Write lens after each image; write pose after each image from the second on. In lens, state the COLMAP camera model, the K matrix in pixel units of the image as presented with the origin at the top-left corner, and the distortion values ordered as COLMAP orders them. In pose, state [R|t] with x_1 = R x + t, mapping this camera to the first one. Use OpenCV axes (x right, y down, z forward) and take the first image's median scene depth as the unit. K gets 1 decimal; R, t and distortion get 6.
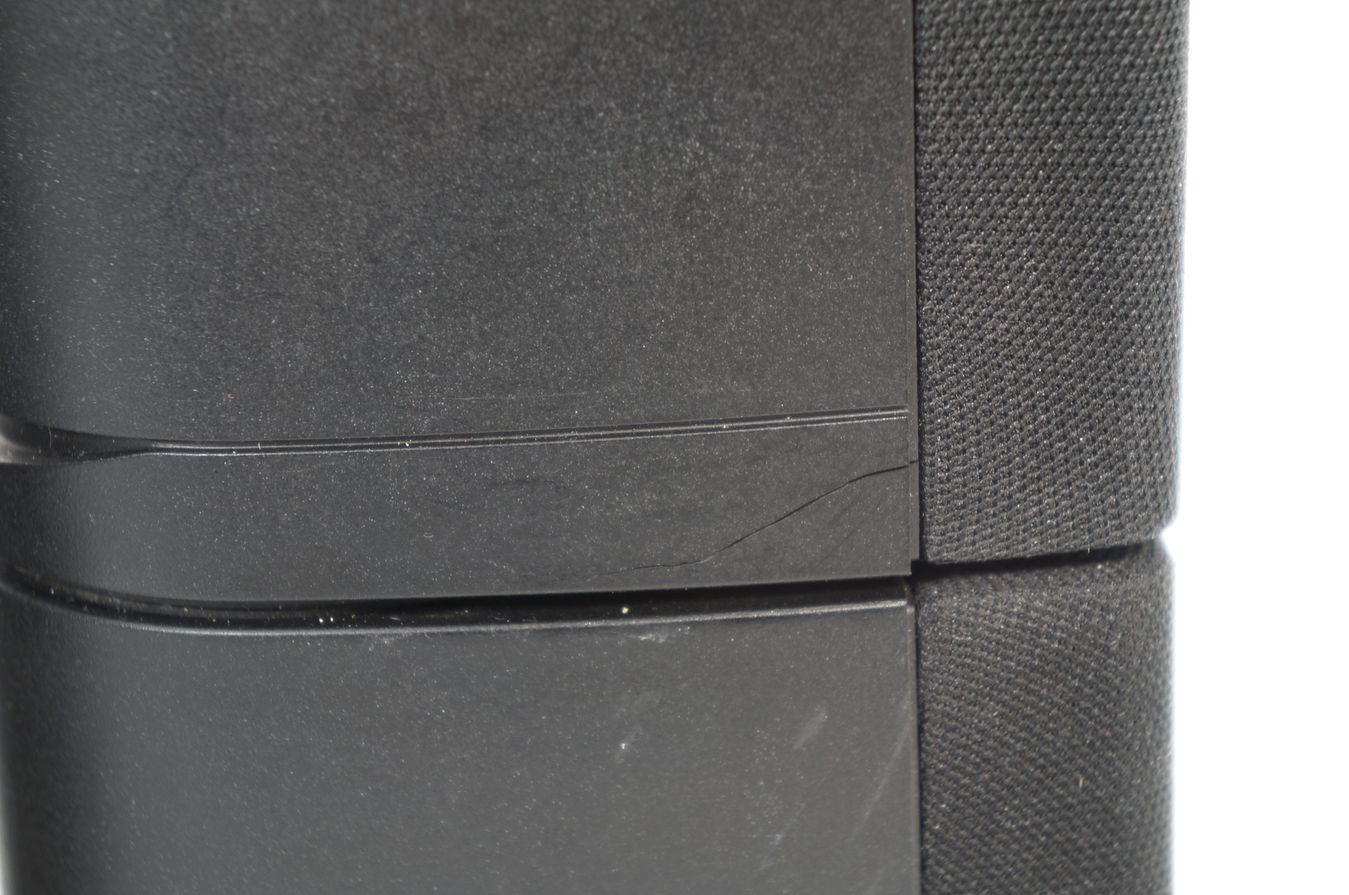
lens RADIAL K [[3189.2, 0, 674.6], [0, 3189.2, 448.0], [0, 0, 1]] dist [0.026467, 0.000000]
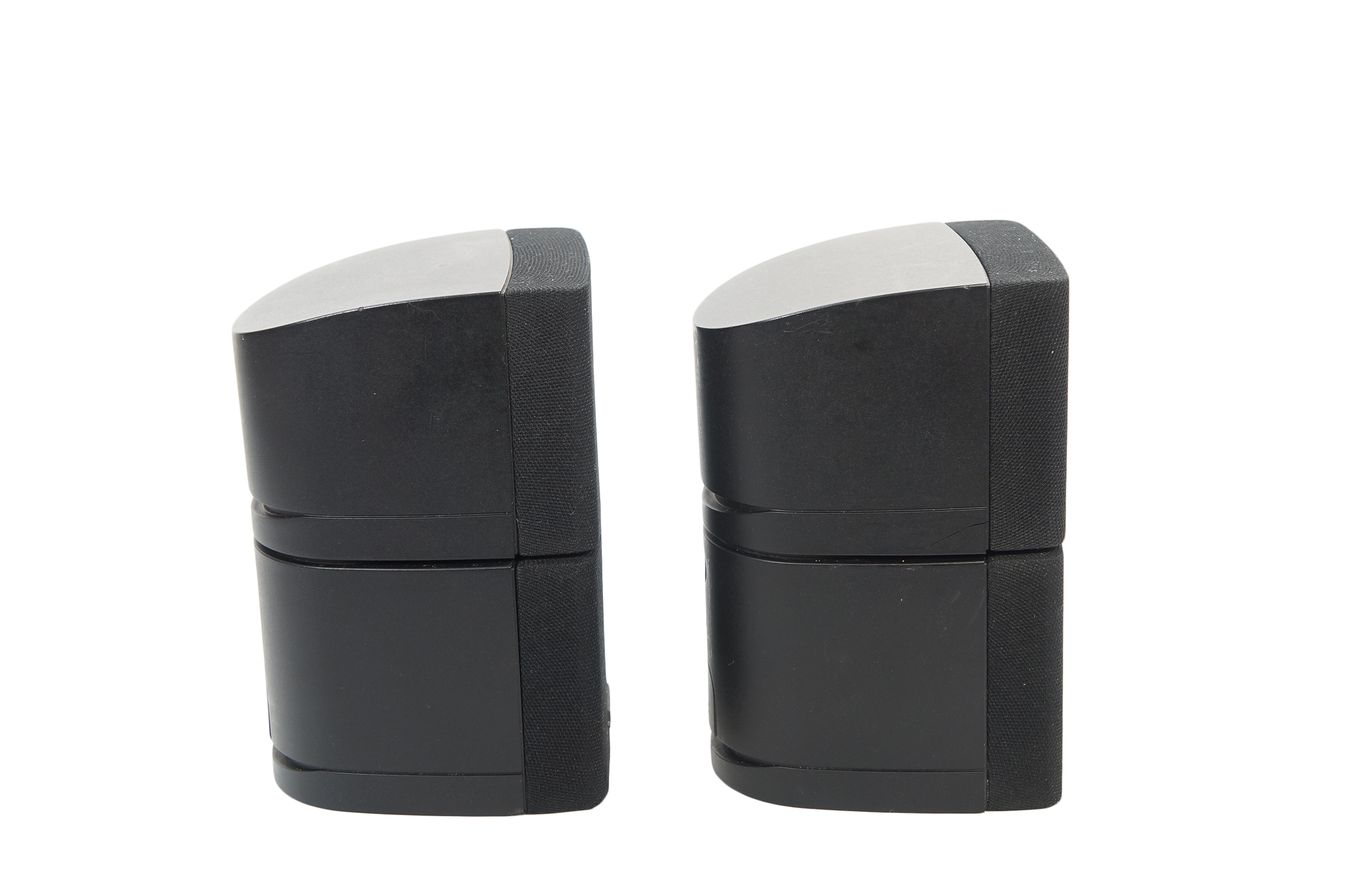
lens RADIAL K [[2425.1, 0, 675.9], [0, 2425.1, 446.1], [0, 0, 1]] dist [0.037344, 0.000000]
pose [[0.995663, 0.032308, -0.087244, -0.035940], [-0.032929, 0.999441, -0.005695, -0.051892], [0.087011, 0.008543, 0.996171, -1.678279]]
